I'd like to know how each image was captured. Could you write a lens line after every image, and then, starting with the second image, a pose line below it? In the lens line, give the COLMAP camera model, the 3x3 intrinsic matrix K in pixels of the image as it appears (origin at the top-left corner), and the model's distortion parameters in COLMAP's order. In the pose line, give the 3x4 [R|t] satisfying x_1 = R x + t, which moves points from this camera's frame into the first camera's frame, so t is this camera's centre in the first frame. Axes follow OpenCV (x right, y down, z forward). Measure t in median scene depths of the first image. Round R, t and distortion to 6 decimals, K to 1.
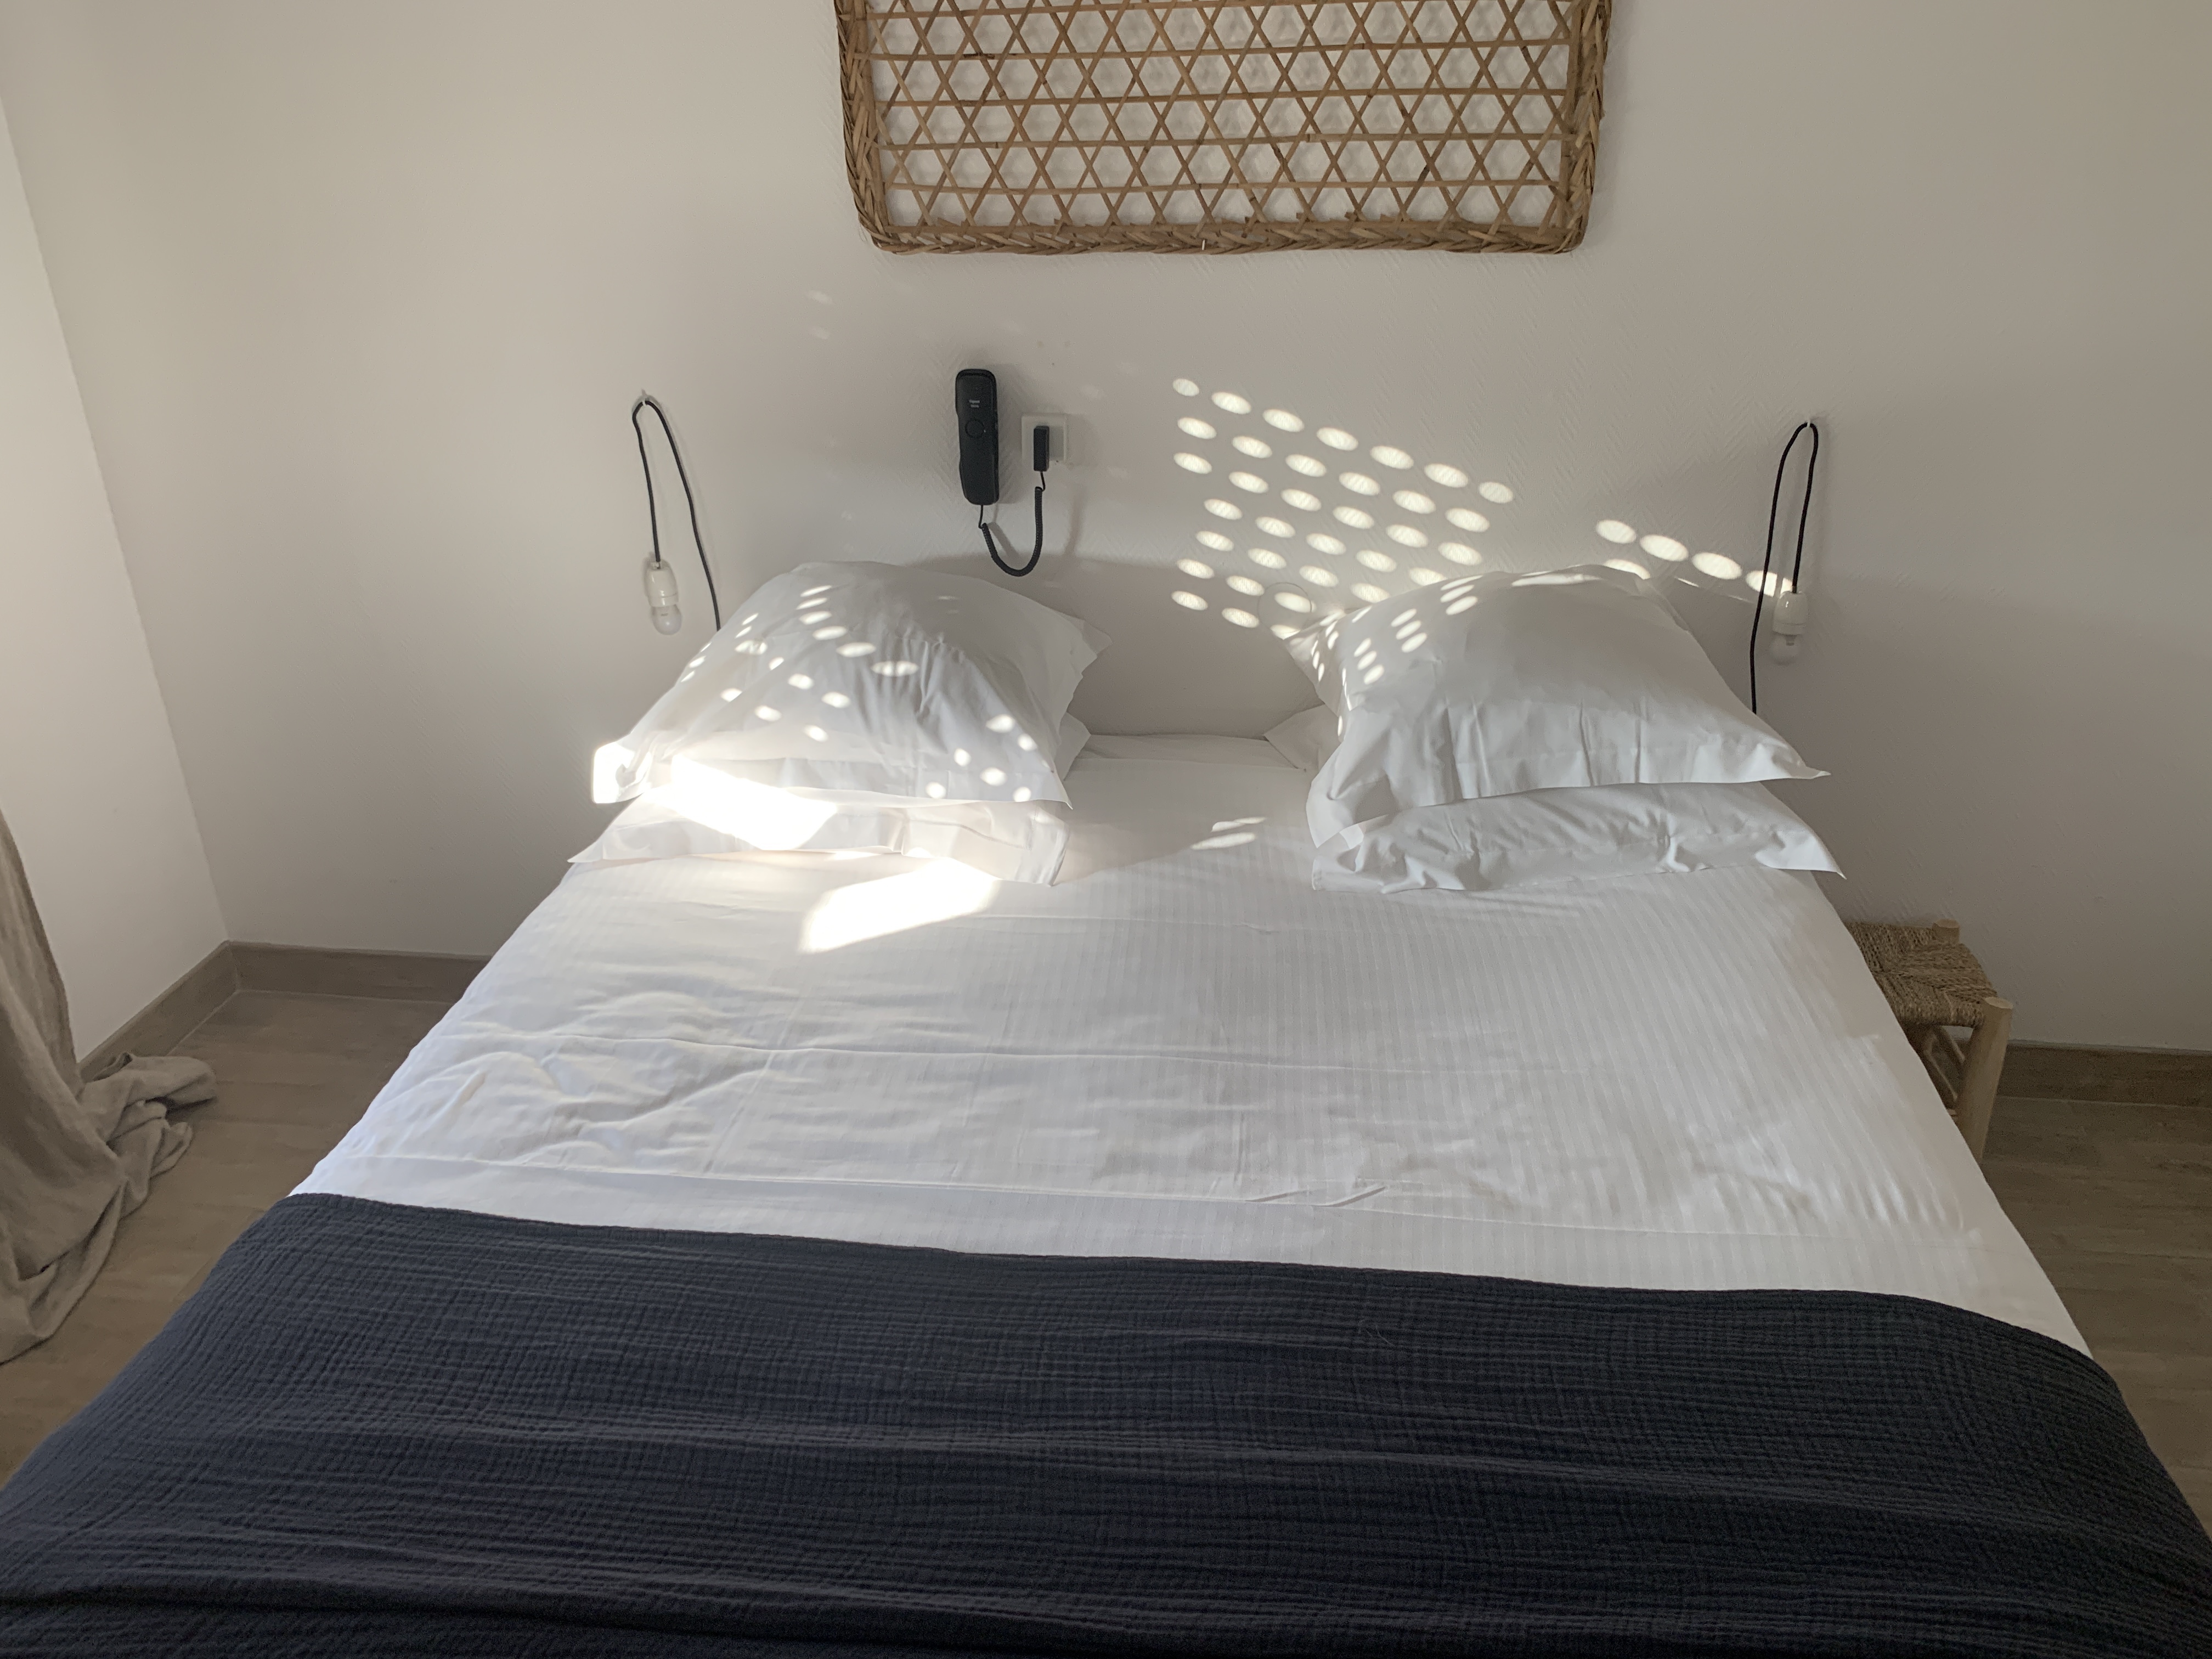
lens RADIAL K [[1696.9, 0, 1106.0], [0, 1696.9, 829.5], [0, 0, 1]] dist [0.133563, -0.368650]
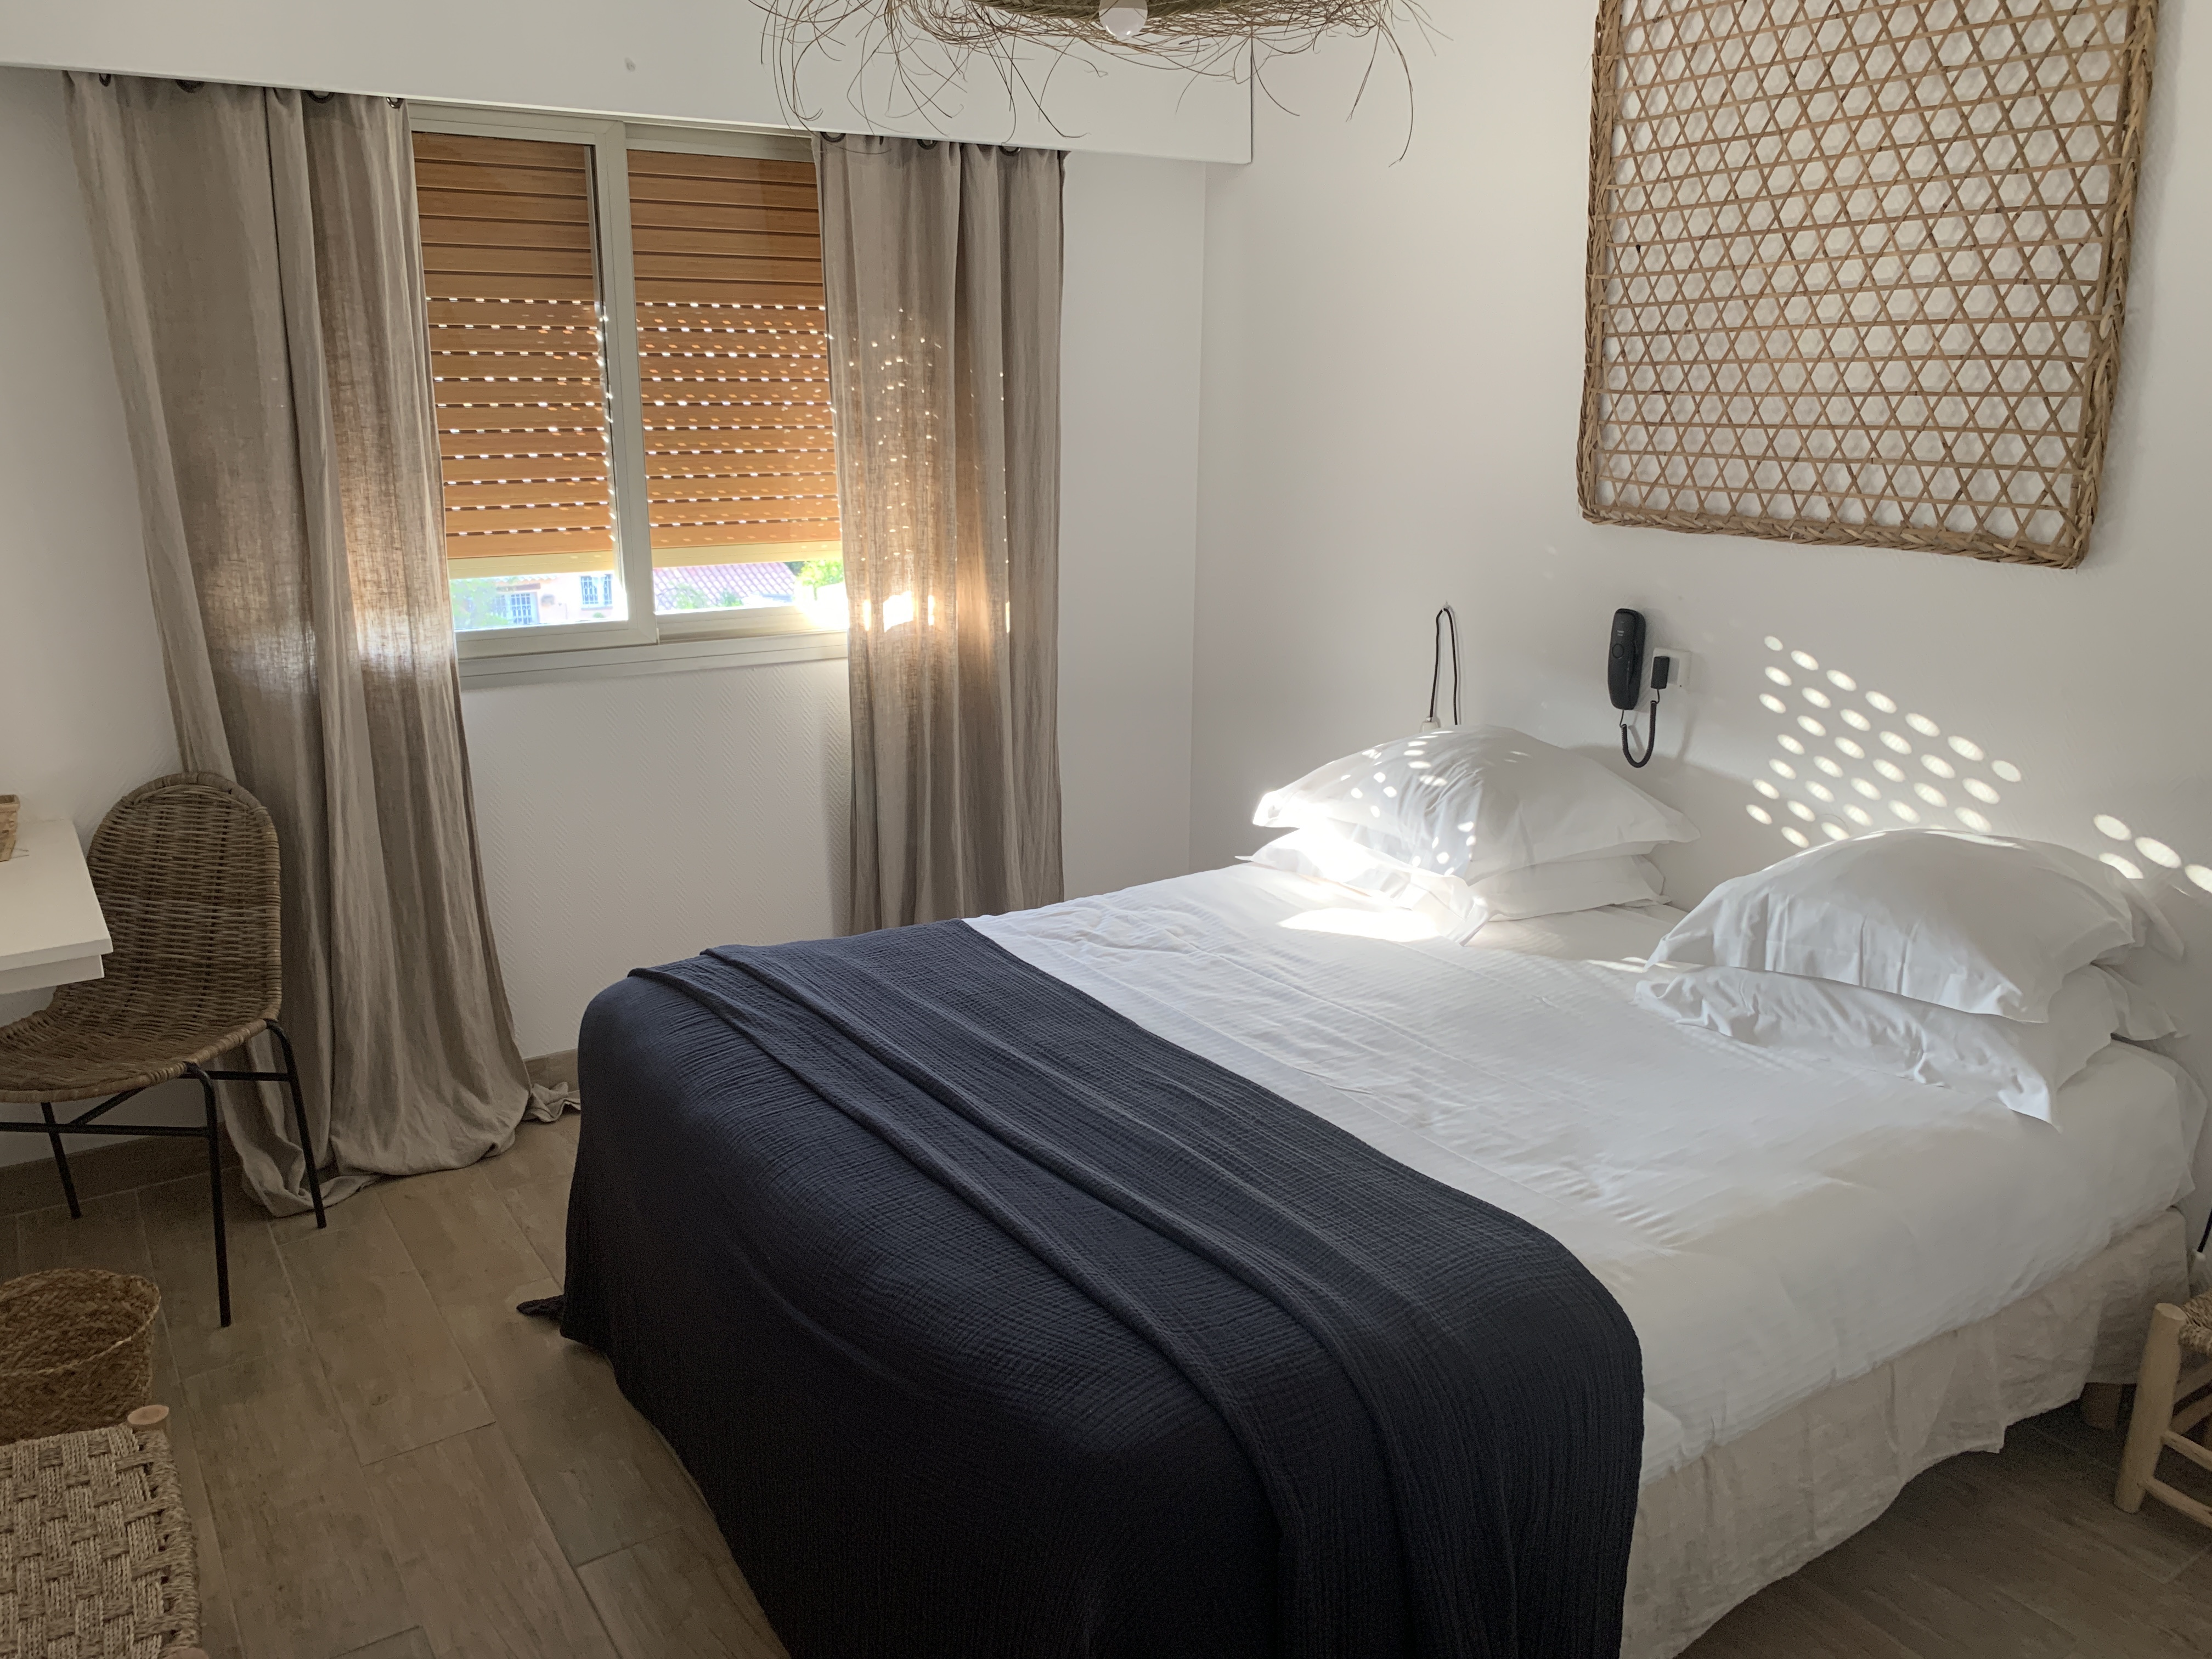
lens RADIAL K [[1679.3, 0, 1044.8], [0, 1679.3, 829.3], [0, 0, 1]] dist [0.059790, -0.084902]
pose [[0.639919, 0.221211, -0.735914, 0.709958], [-0.339636, 0.940472, -0.012633, 0.073453], [0.689312, 0.258027, 0.676957, -0.191394]]
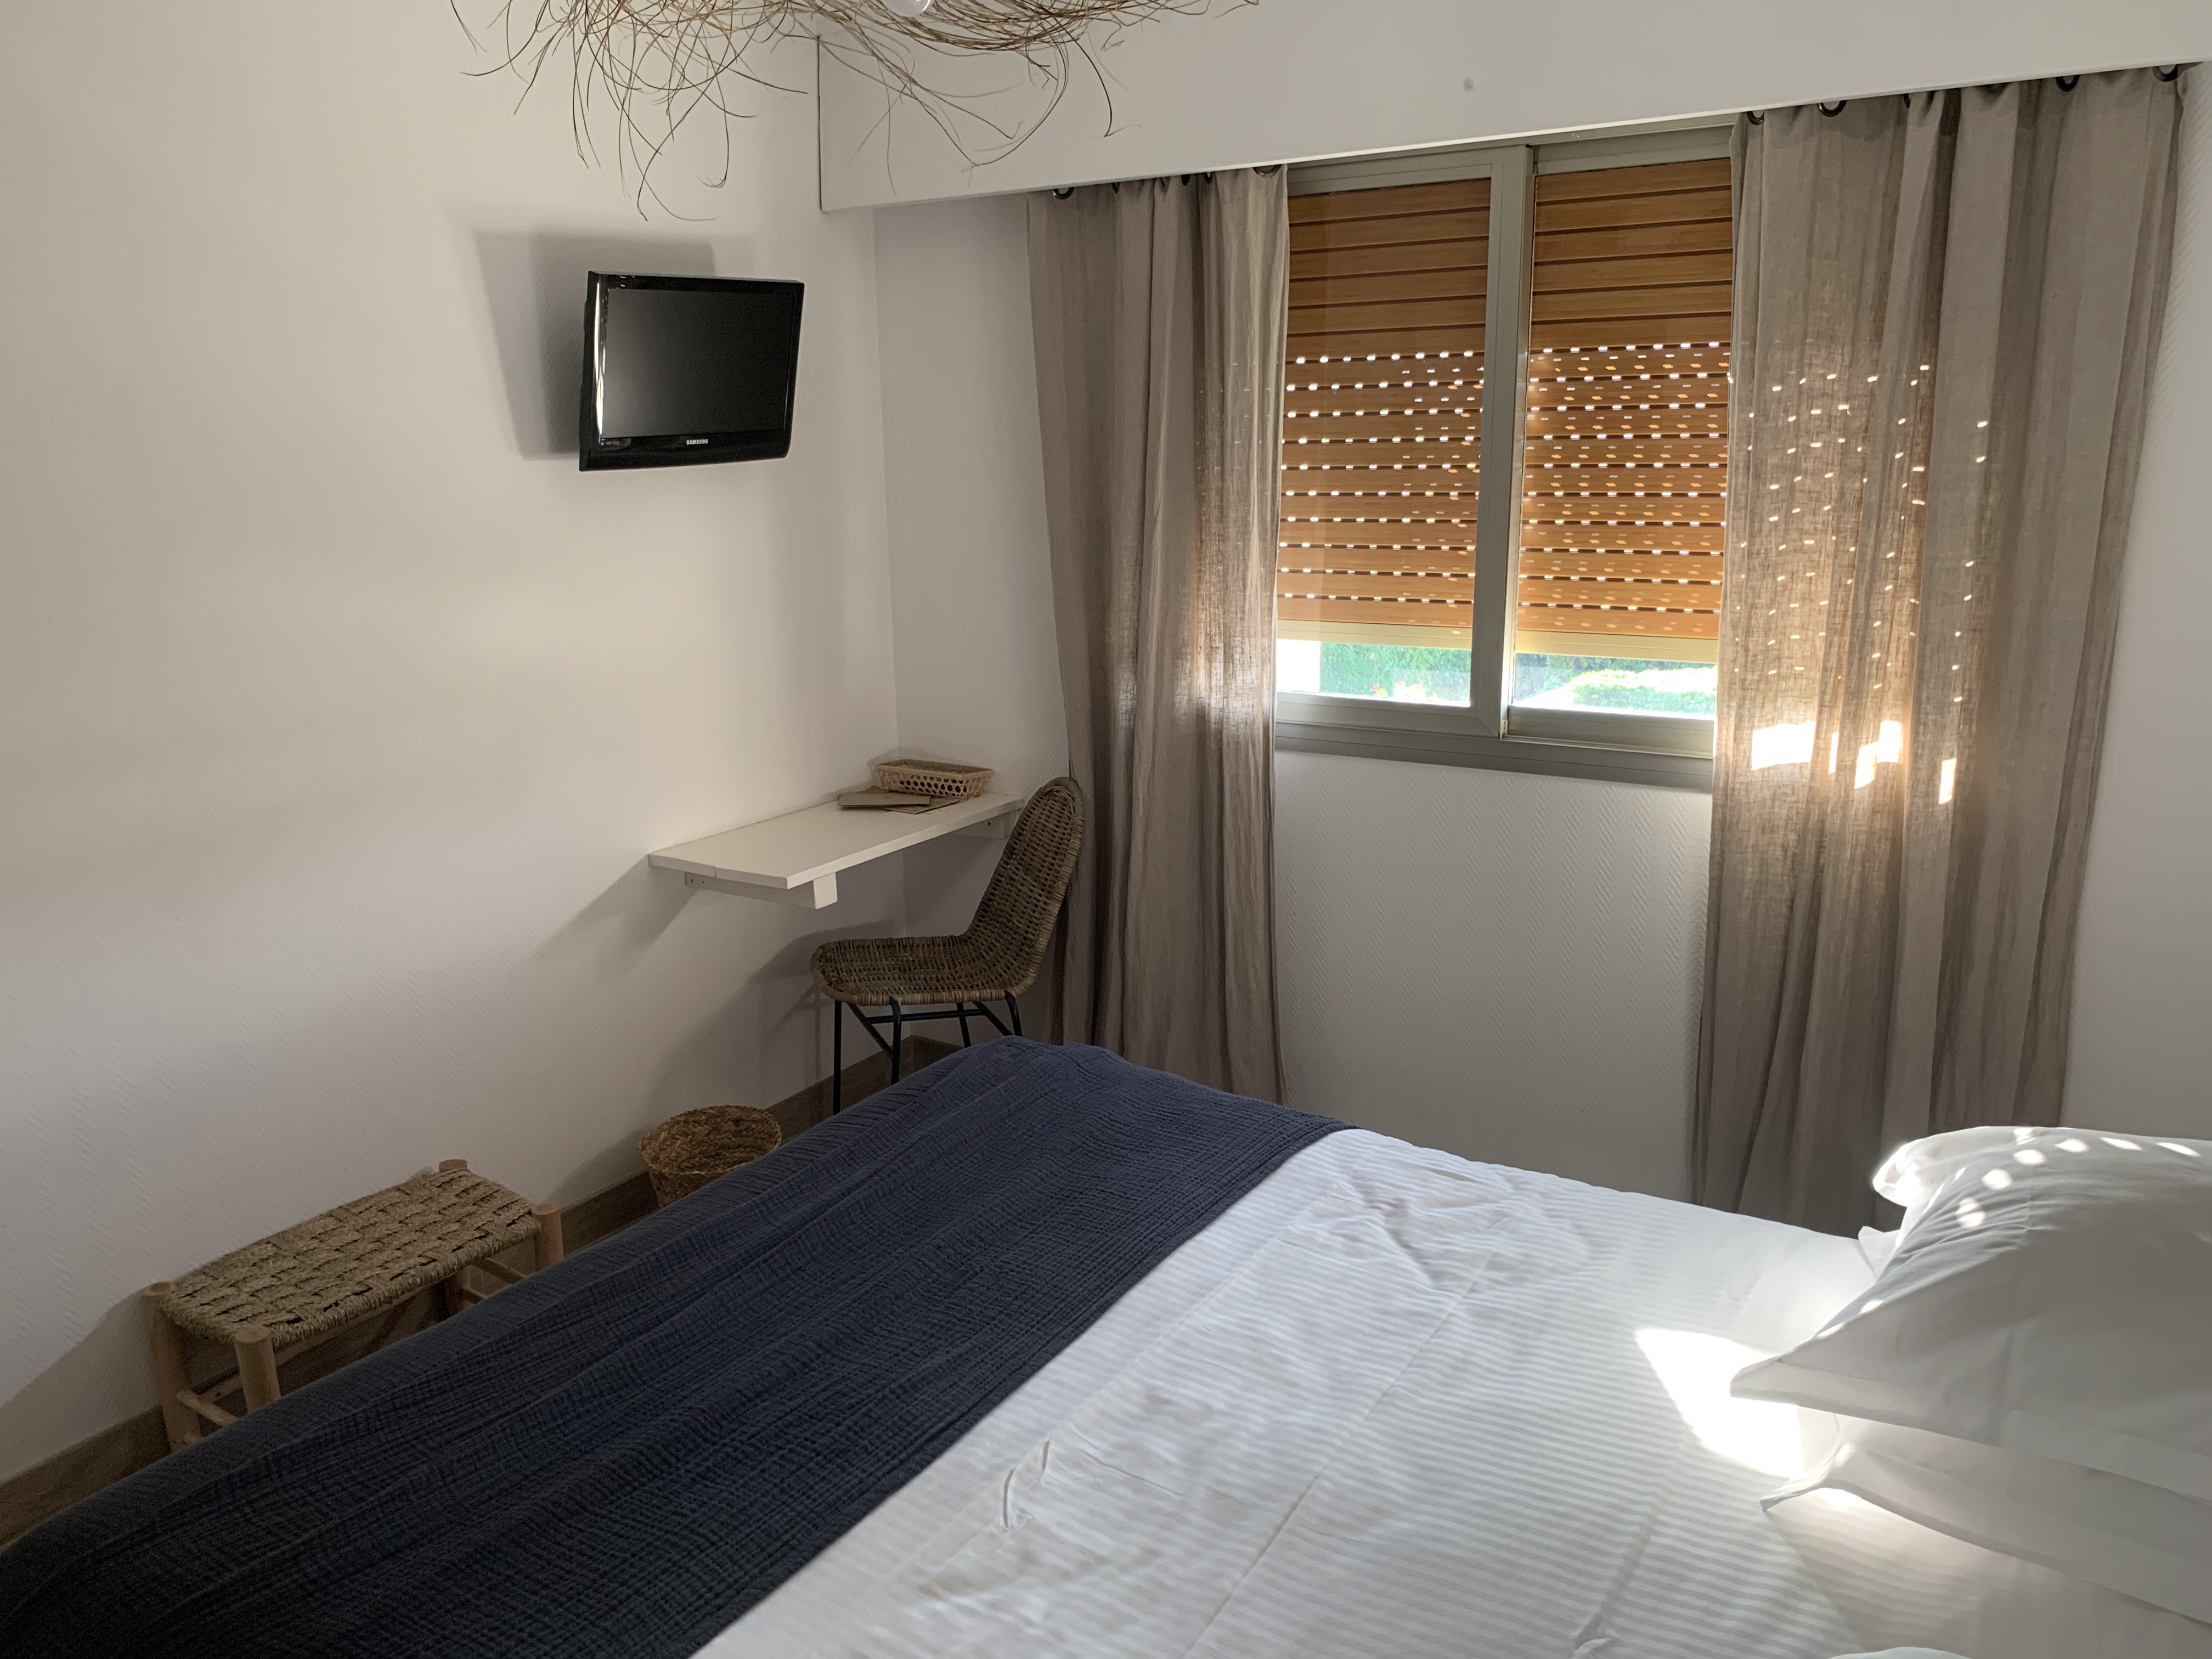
lens RADIAL K [[1687.6, 0, 1106.0], [0, 1687.6, 829.5], [0, 0, 1]] dist [0.066313, -0.090730]
pose [[-0.423054, 0.236759, -0.874626, 0.636404], [-0.363603, 0.839776, 0.403199, -0.389188], [0.829951, 0.488591, -0.269184, 0.774010]]
